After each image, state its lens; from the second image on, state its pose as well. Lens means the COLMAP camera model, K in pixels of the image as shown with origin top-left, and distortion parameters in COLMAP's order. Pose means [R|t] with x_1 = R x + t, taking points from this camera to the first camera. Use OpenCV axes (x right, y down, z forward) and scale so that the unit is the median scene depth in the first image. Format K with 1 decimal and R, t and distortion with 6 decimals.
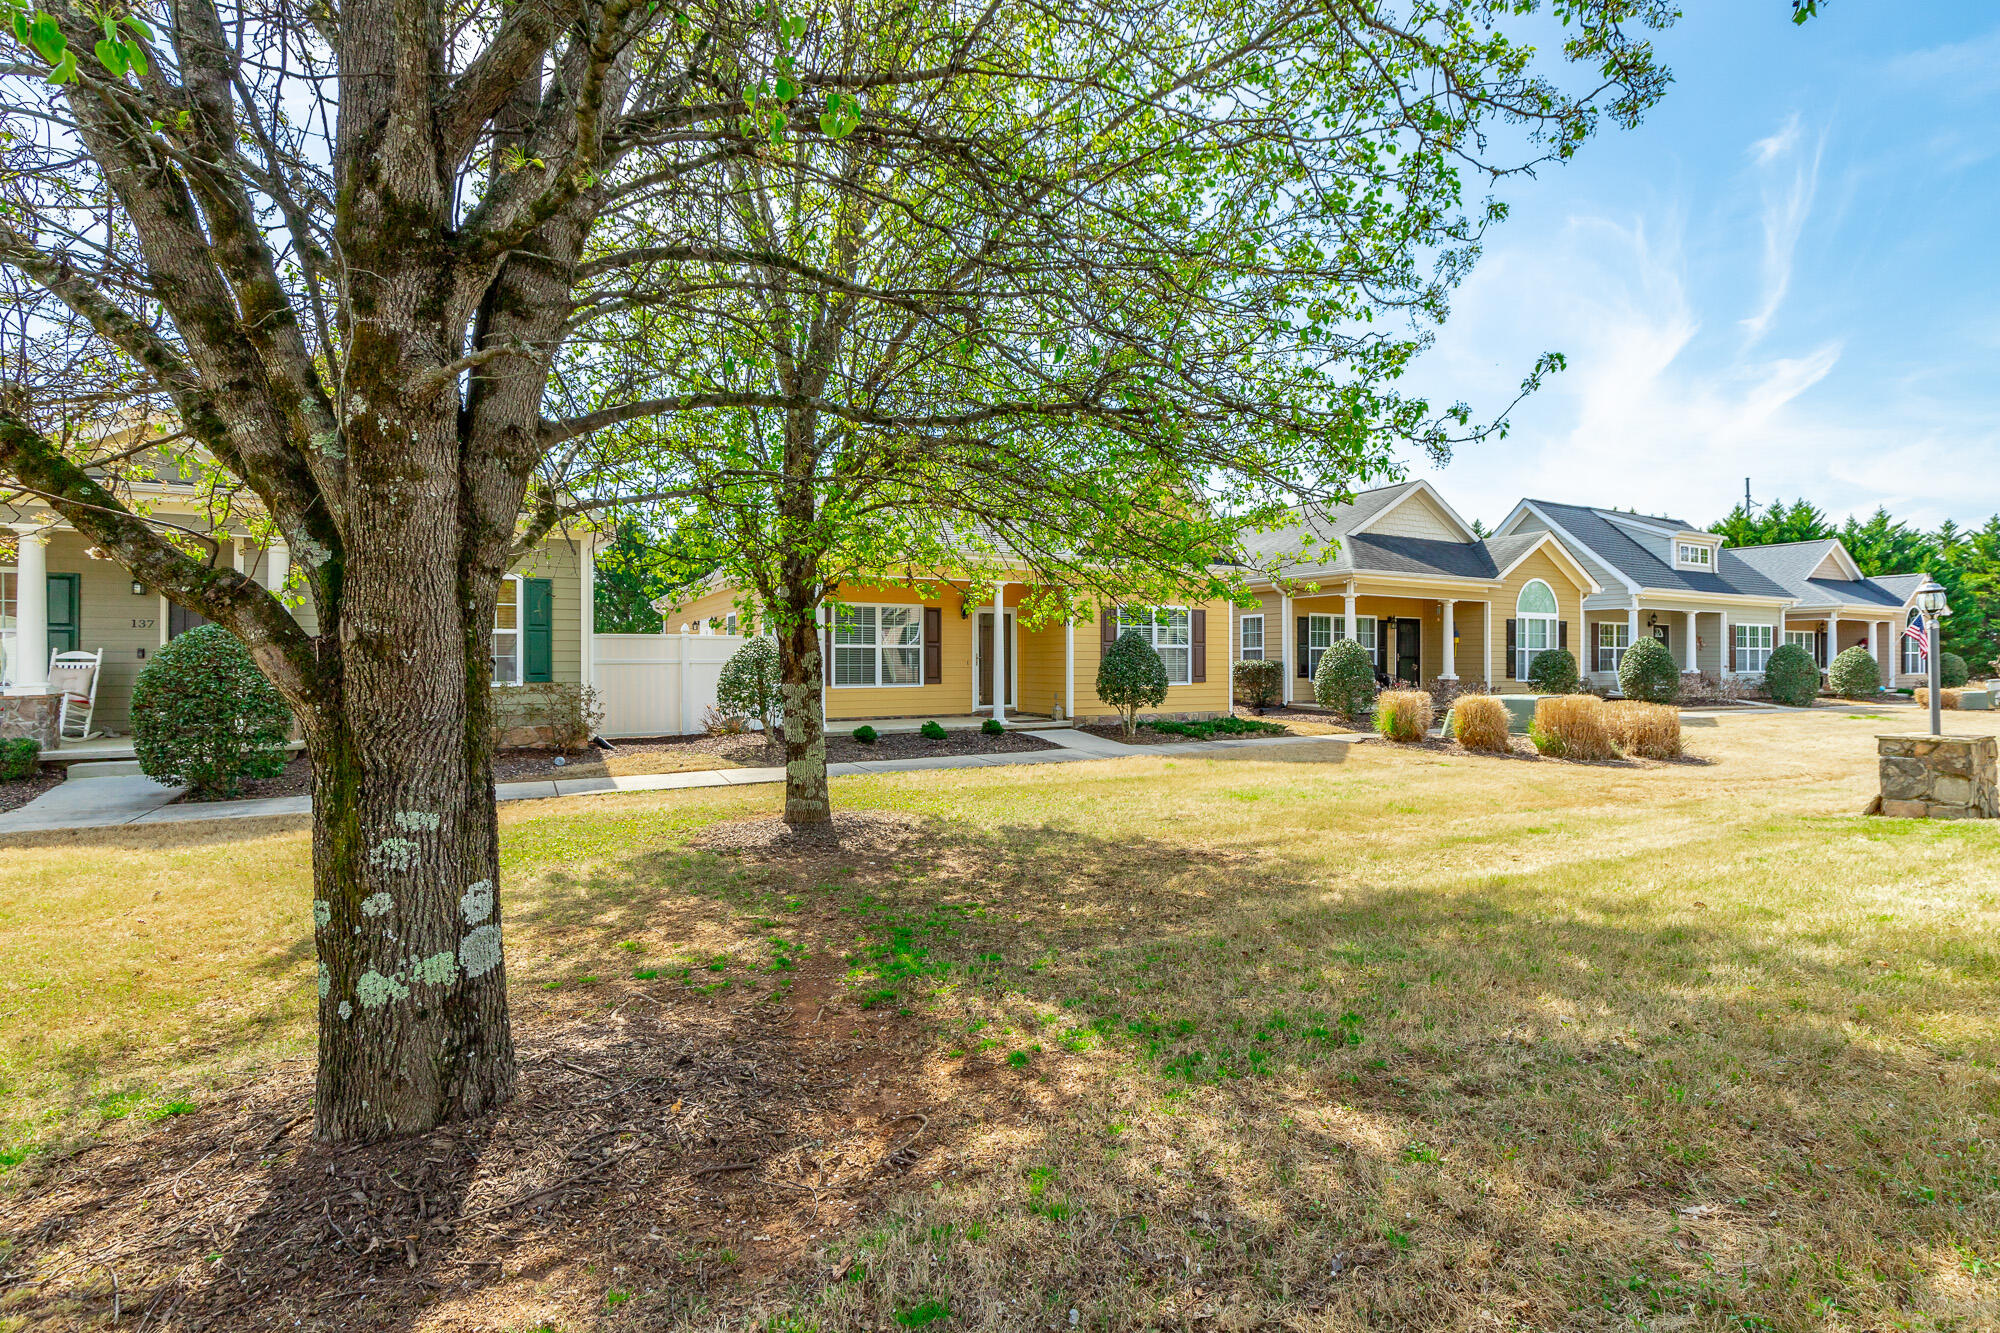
lens RADIAL K [[902.3, 0, 1000.0], [0, 902.3, 666.5], [0, 0, 1]] dist [0.000343, 0.000033]
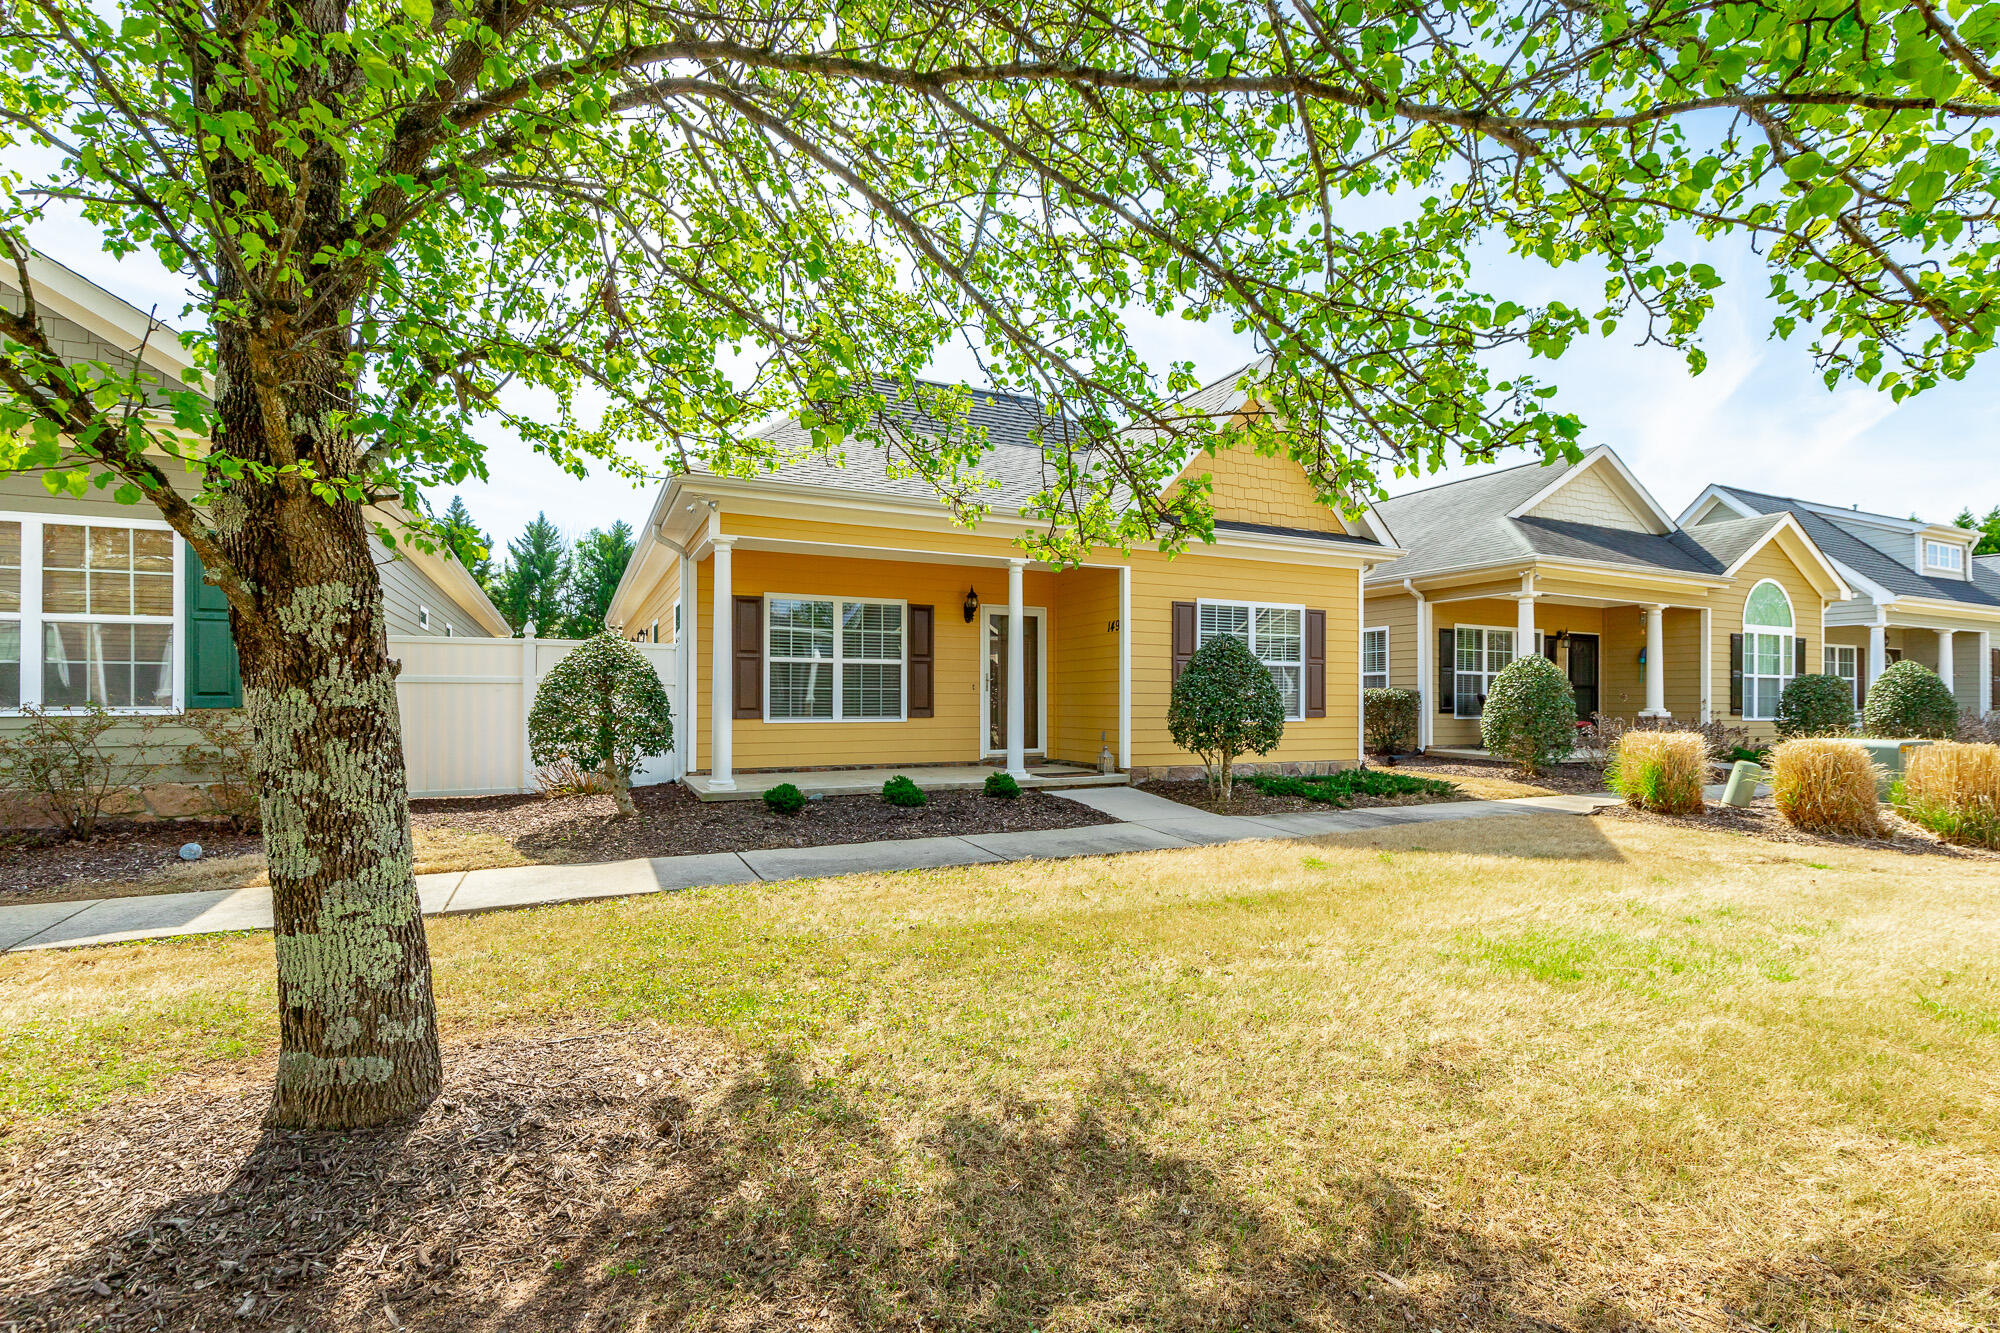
lens RADIAL K [[893.5, 0, 992.7], [0, 893.5, 707.5], [0, 0, 1]] dist [-0.000443, -0.000194]
pose [[0.998416, 0.004139, -0.056108, 0.017036], [-0.004136, 0.999991, 0.000172, 0.011593], [0.056108, 0.000060, 0.998425, 0.334307]]
